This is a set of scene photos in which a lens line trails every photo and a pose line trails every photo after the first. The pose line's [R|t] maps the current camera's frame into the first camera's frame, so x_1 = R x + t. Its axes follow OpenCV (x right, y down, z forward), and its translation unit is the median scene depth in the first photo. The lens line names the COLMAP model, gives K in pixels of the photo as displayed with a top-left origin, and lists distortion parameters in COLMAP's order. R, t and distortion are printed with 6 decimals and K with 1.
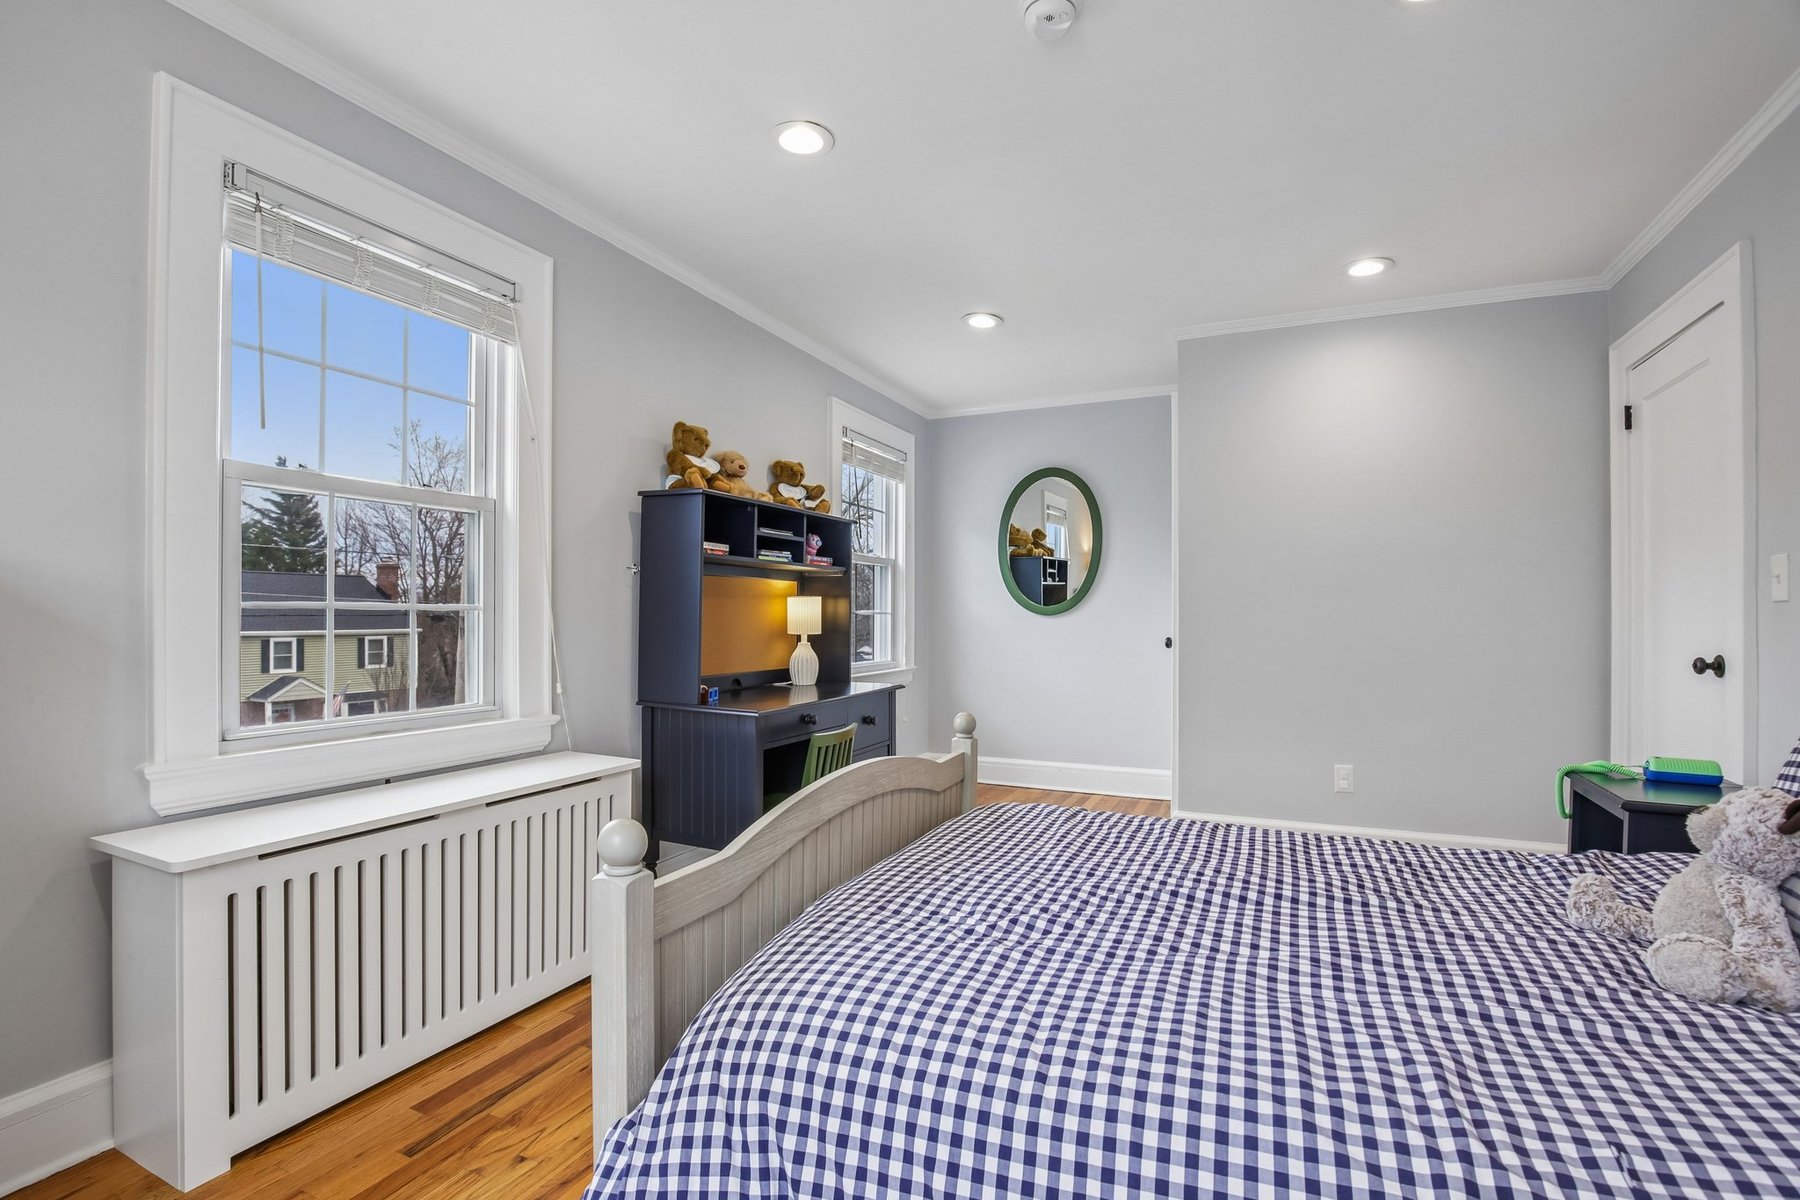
lens RADIAL K [[846.4, 0, 891.0], [0, 846.4, 610.4], [0, 0, 1]] dist [-0.021132, 0.000533]
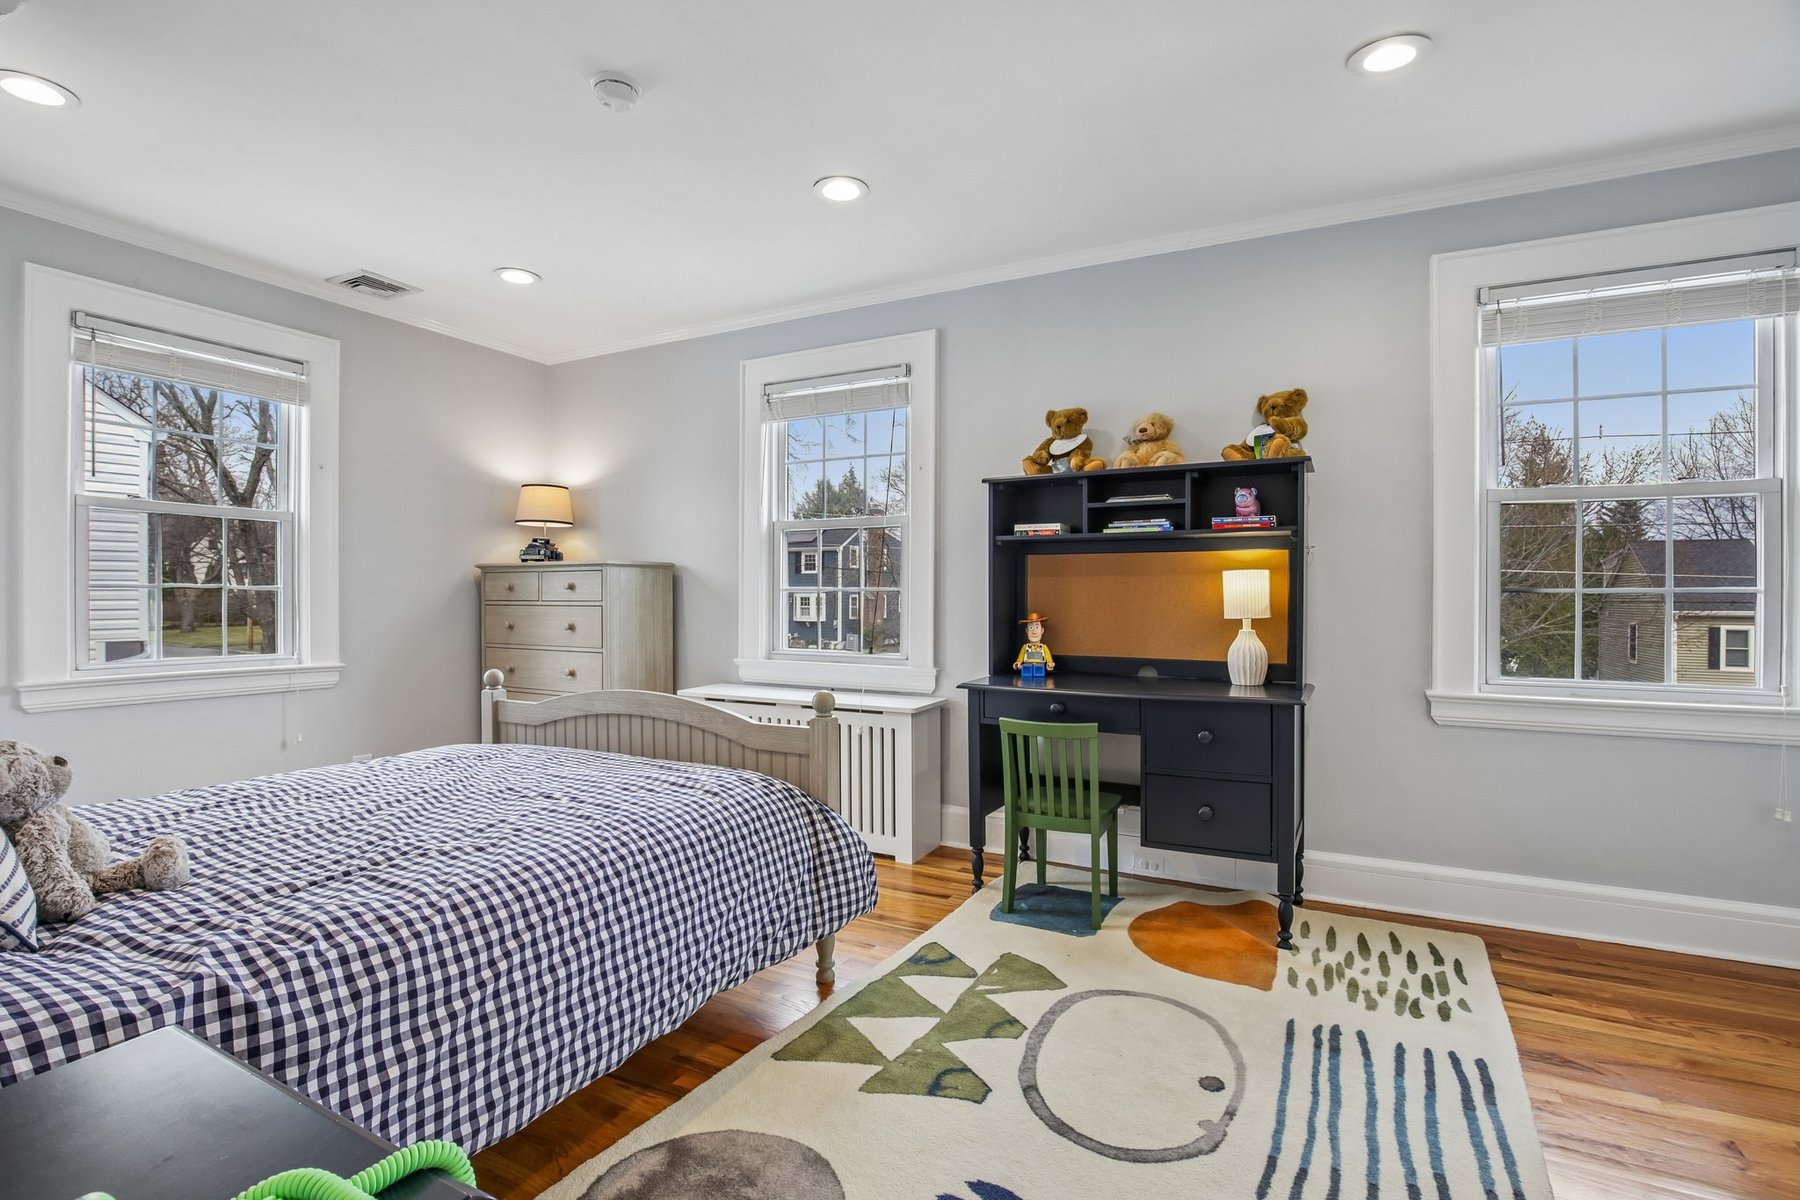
lens RADIAL K [[846.4, 0, 905.0], [0, 846.4, 599.8], [0, 0, 1]] dist [-0.021132, 0.000533]
pose [[-0.059230, -0.004181, -0.998236, 0.680945], [0.001379, 0.999990, -0.004270, 0.013752], [0.998243, -0.001630, -0.059224, 0.745594]]
